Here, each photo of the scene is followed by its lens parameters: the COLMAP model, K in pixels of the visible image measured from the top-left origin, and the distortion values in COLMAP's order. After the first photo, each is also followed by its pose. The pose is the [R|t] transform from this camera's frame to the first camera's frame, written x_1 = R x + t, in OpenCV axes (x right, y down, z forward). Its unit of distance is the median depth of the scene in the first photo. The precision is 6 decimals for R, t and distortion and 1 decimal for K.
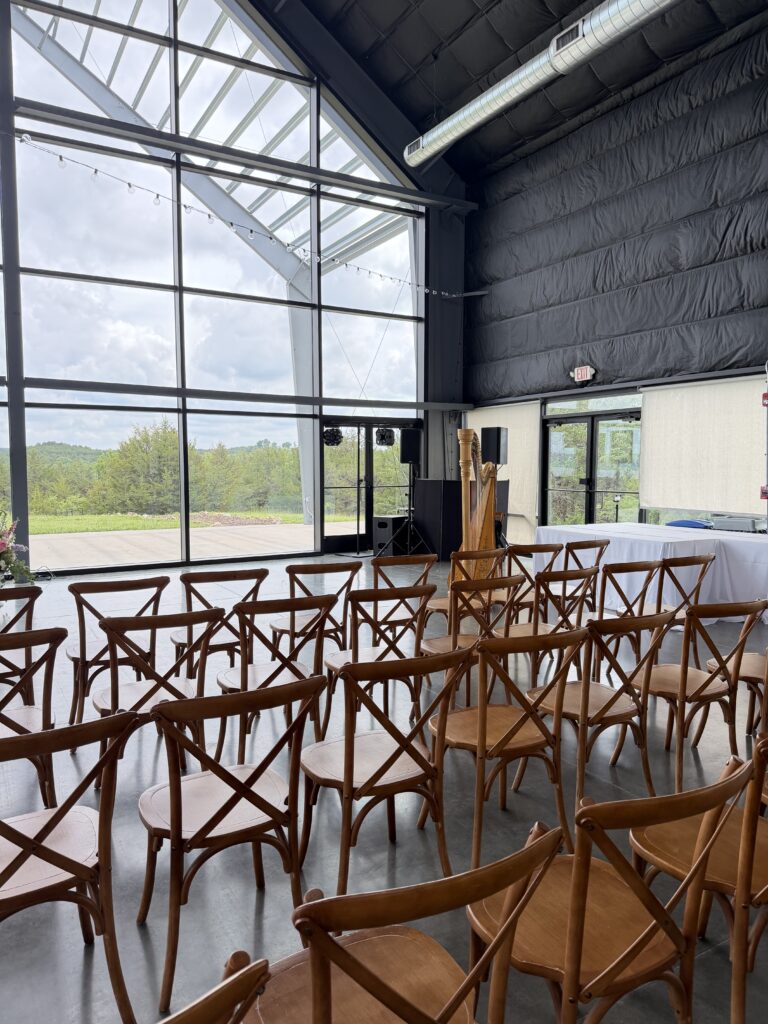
lens RADIAL K [[719.5, 0, 375.8], [0, 719.5, 512.2], [0, 0, 1]] dist [0.057879, -0.079572]
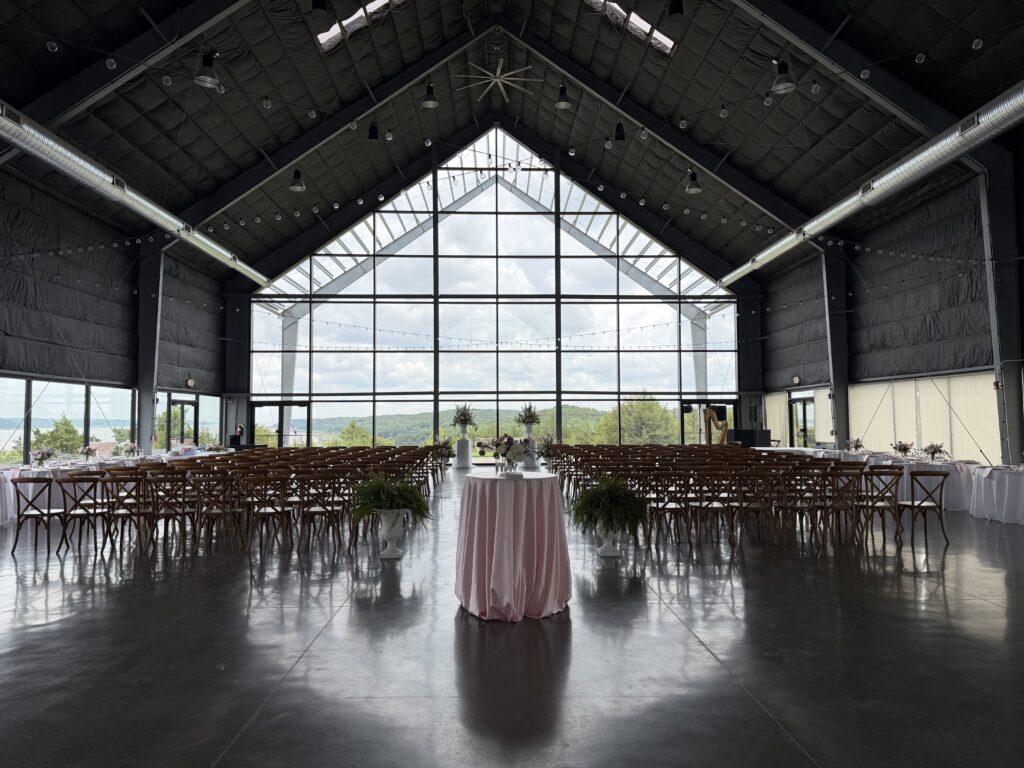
lens RADIAL K [[719.5, 0, 512.0], [0, 719.5, 384.0], [0, 0, 1]] dist [0.057879, -0.079572]
pose [[0.880386, -0.026632, -0.473510, 0.512236], [-0.032685, 0.992641, -0.116599, 0.091401], [0.473131, 0.118129, 0.873036, -1.174198]]
